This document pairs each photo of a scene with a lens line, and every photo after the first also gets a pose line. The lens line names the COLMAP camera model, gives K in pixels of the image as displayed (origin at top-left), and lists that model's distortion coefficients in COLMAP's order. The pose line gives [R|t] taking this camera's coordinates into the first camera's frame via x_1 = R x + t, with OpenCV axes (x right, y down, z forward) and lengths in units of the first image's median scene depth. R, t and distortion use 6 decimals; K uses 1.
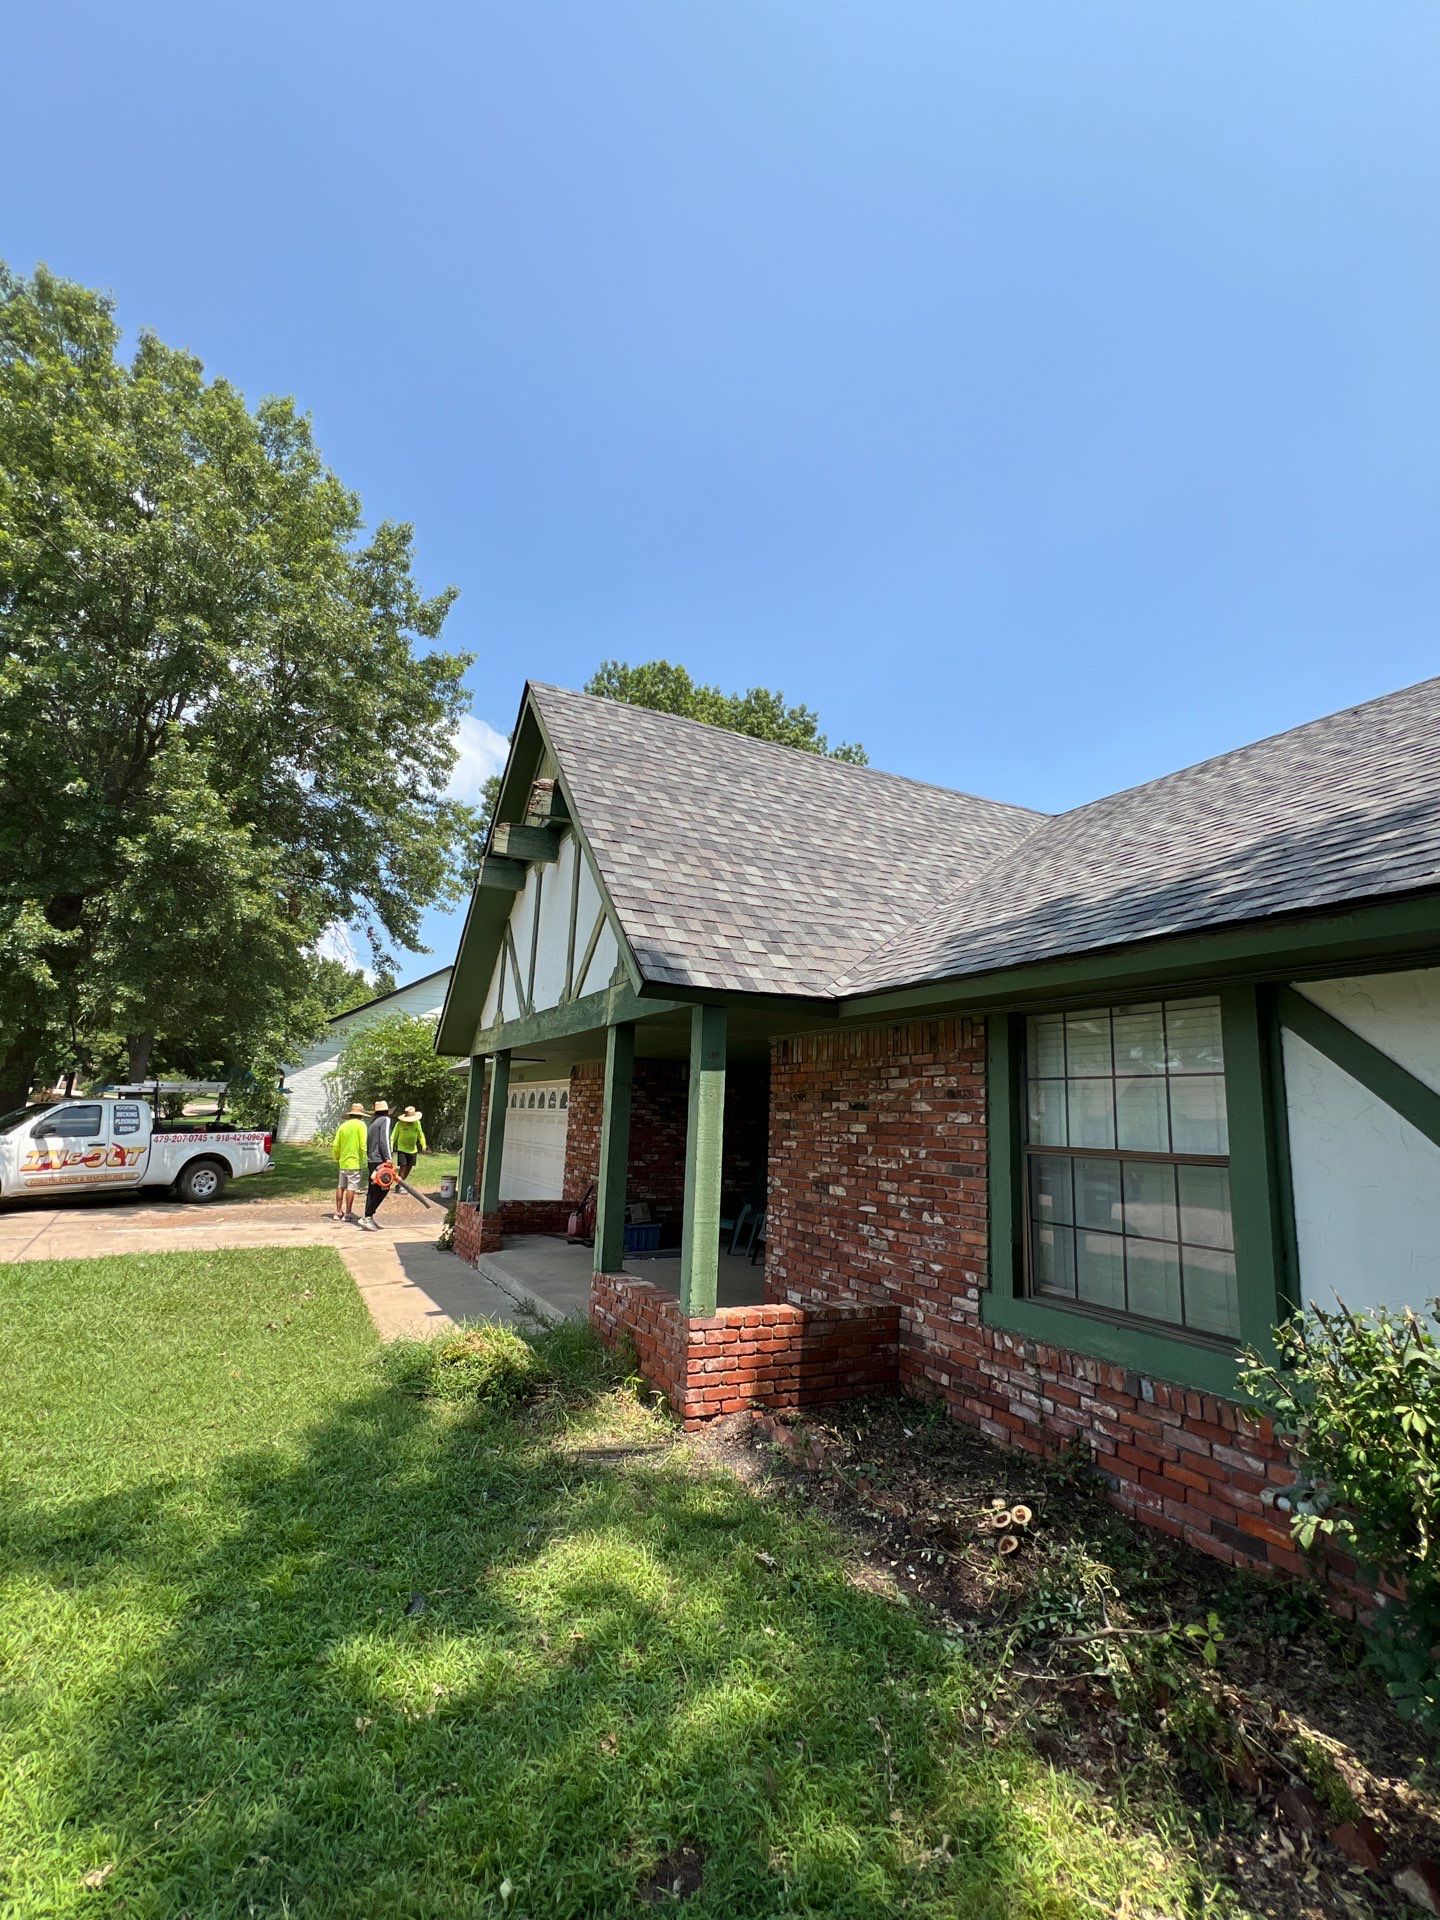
lens RADIAL K [[877.5, 0, 712.5], [0, 877.5, 960.2], [0, 0, 1]] dist [-0.002005, 0.001122]
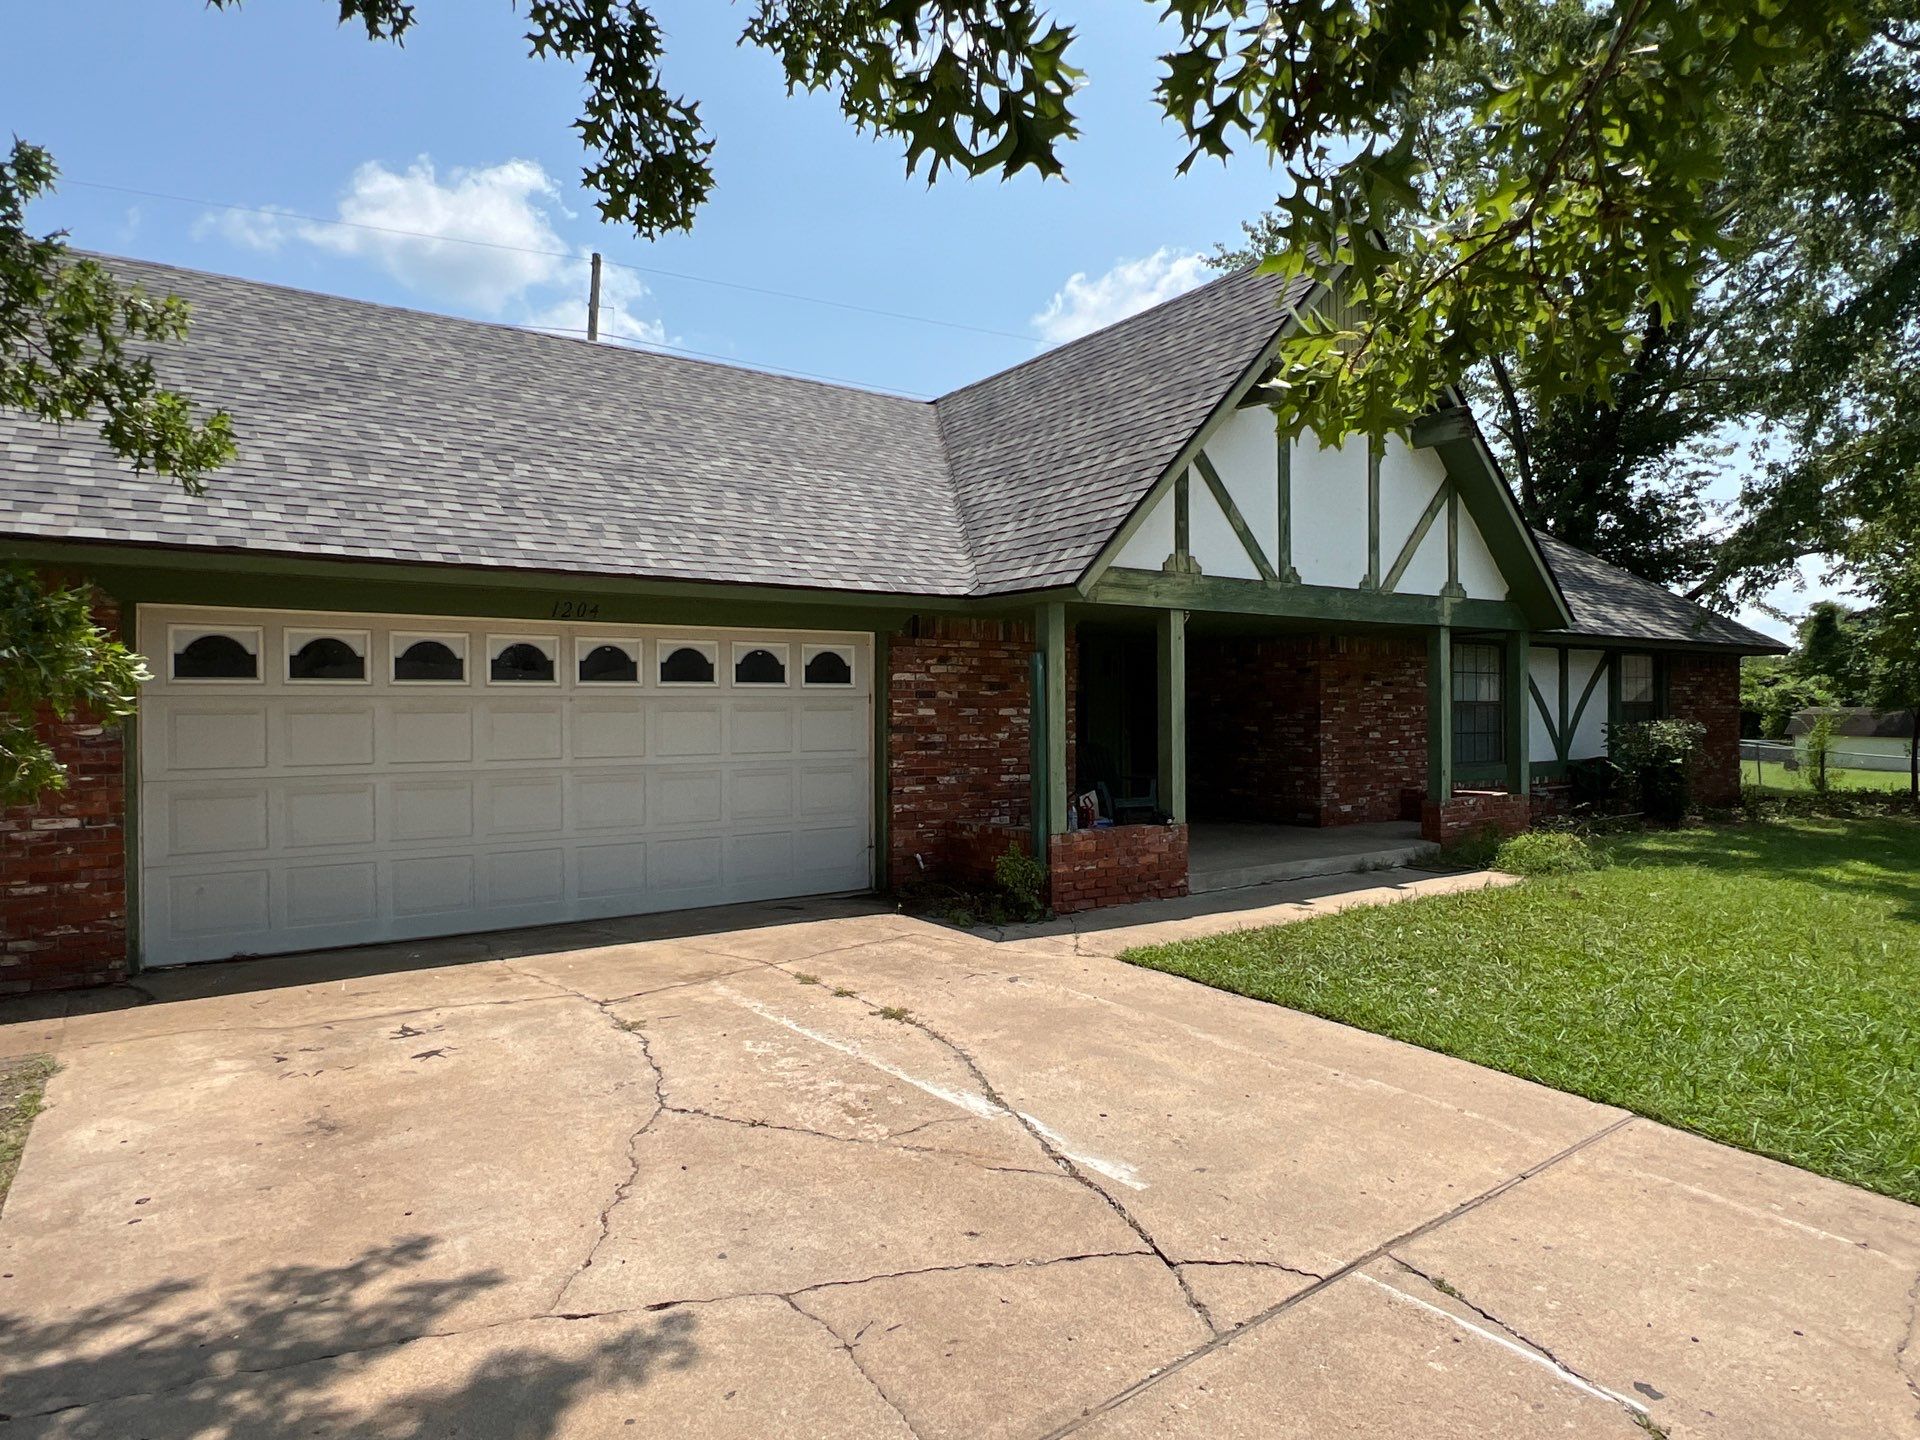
lens RADIAL K [[1150.8, 0, 956.3], [0, 1150.8, 730.2], [0, 0, 1]] dist [-0.002378, 0.000248]
pose [[-0.142139, -0.053983, 0.988374, -2.116494], [-0.176952, 0.983813, 0.028286, 0.378369], [-0.973902, -0.170874, -0.149391, 2.370788]]
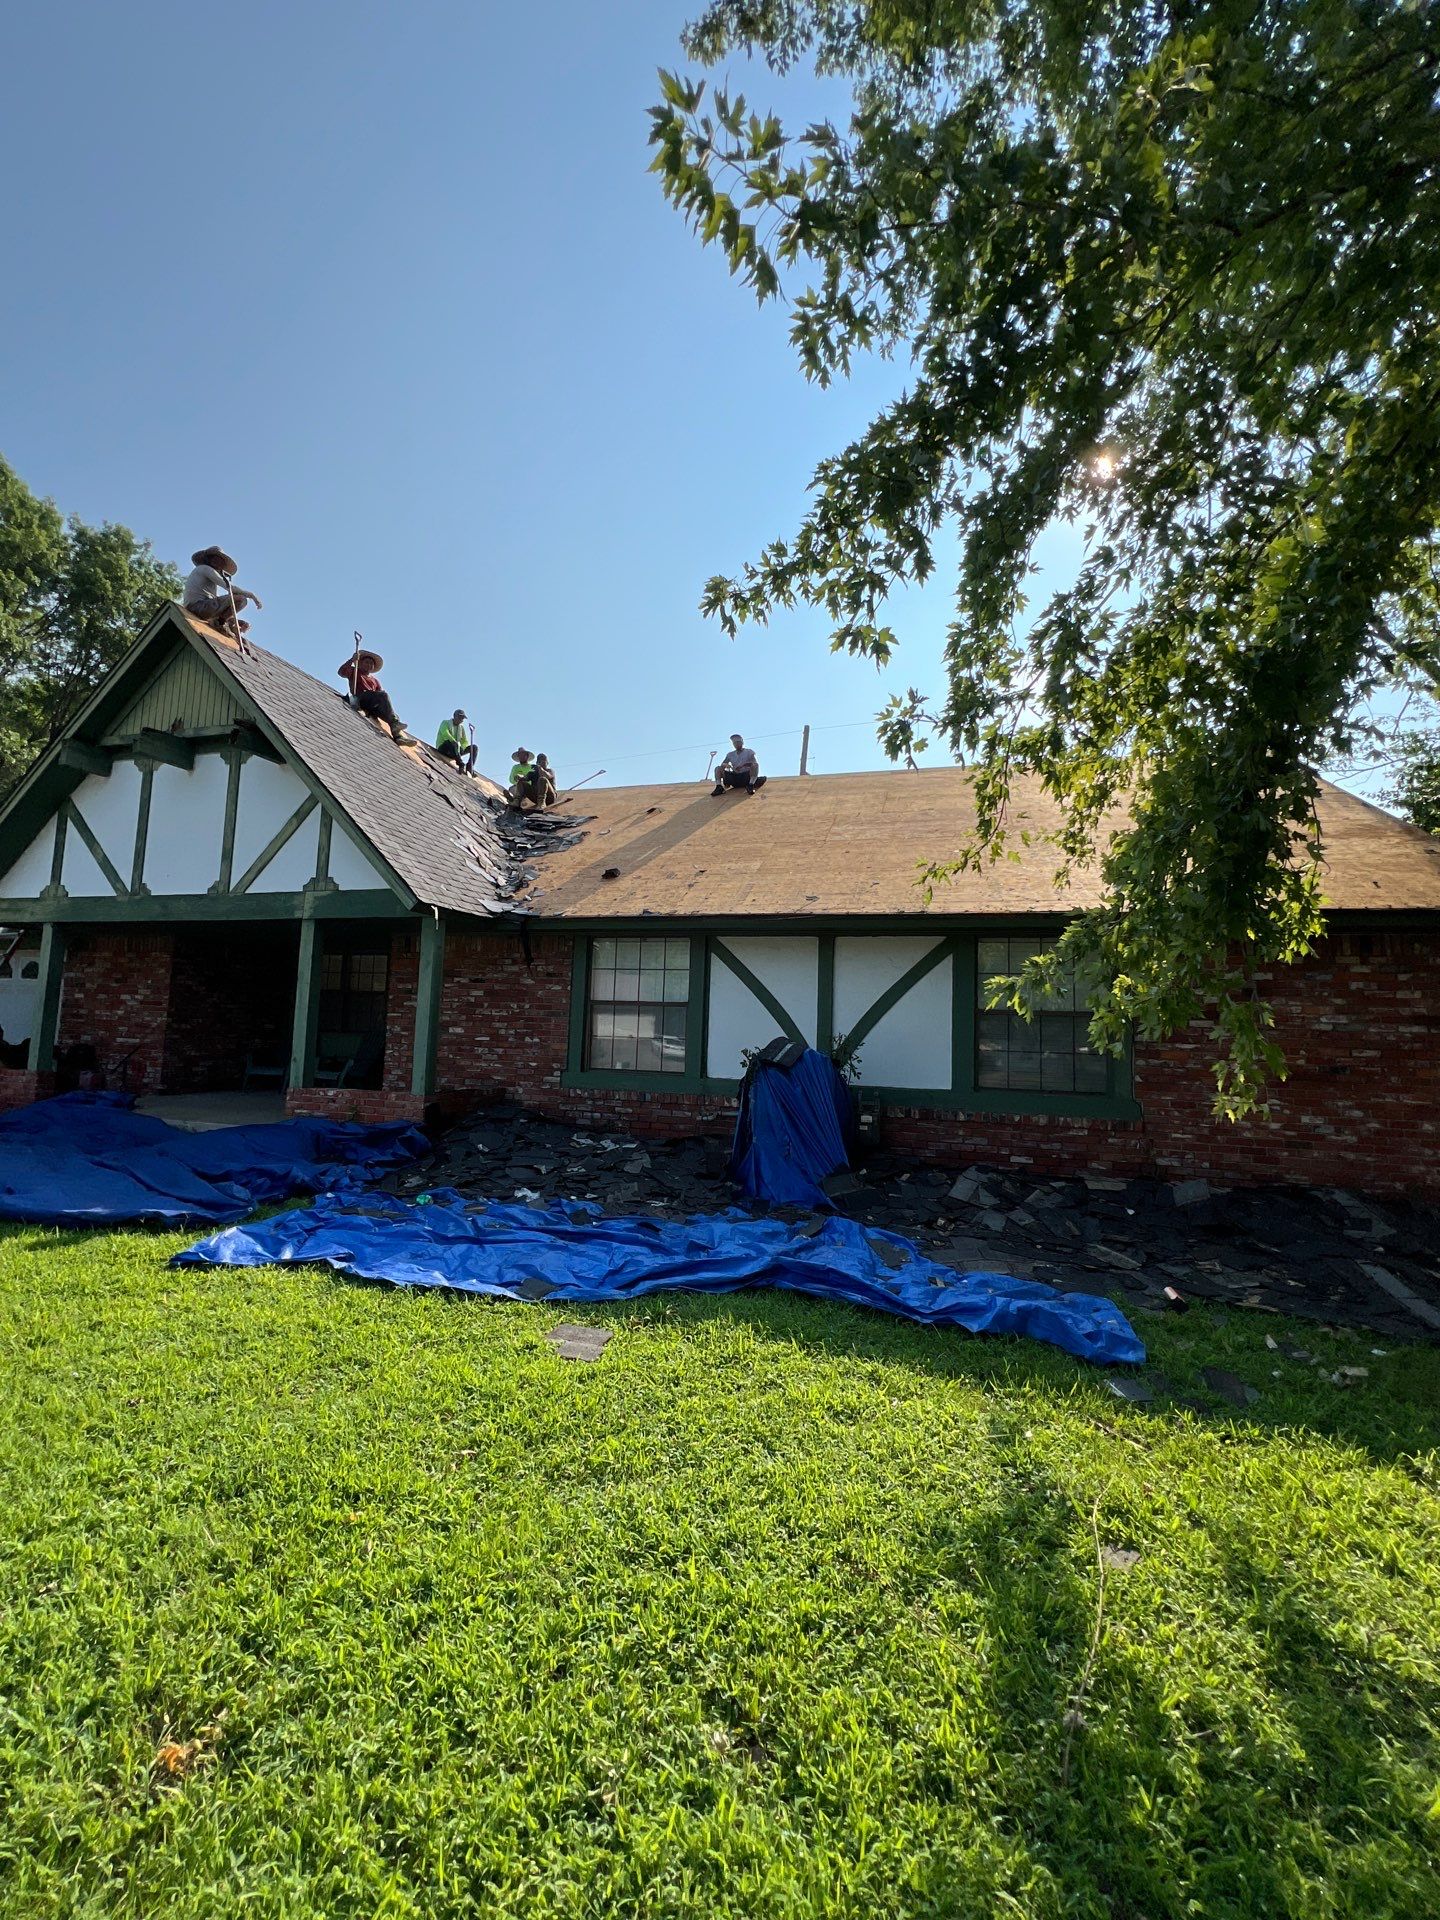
lens RADIAL K [[829.7, 0, 726.9], [0, 829.7, 963.1], [0, 0, 1]] dist [0.001987, 0.000549]
pose [[0.688164, 0.043670, 0.724240, -0.742731], [-0.135318, 0.988398, 0.068980, -0.046709], [-0.712825, -0.145473, 0.686089, -0.487215]]
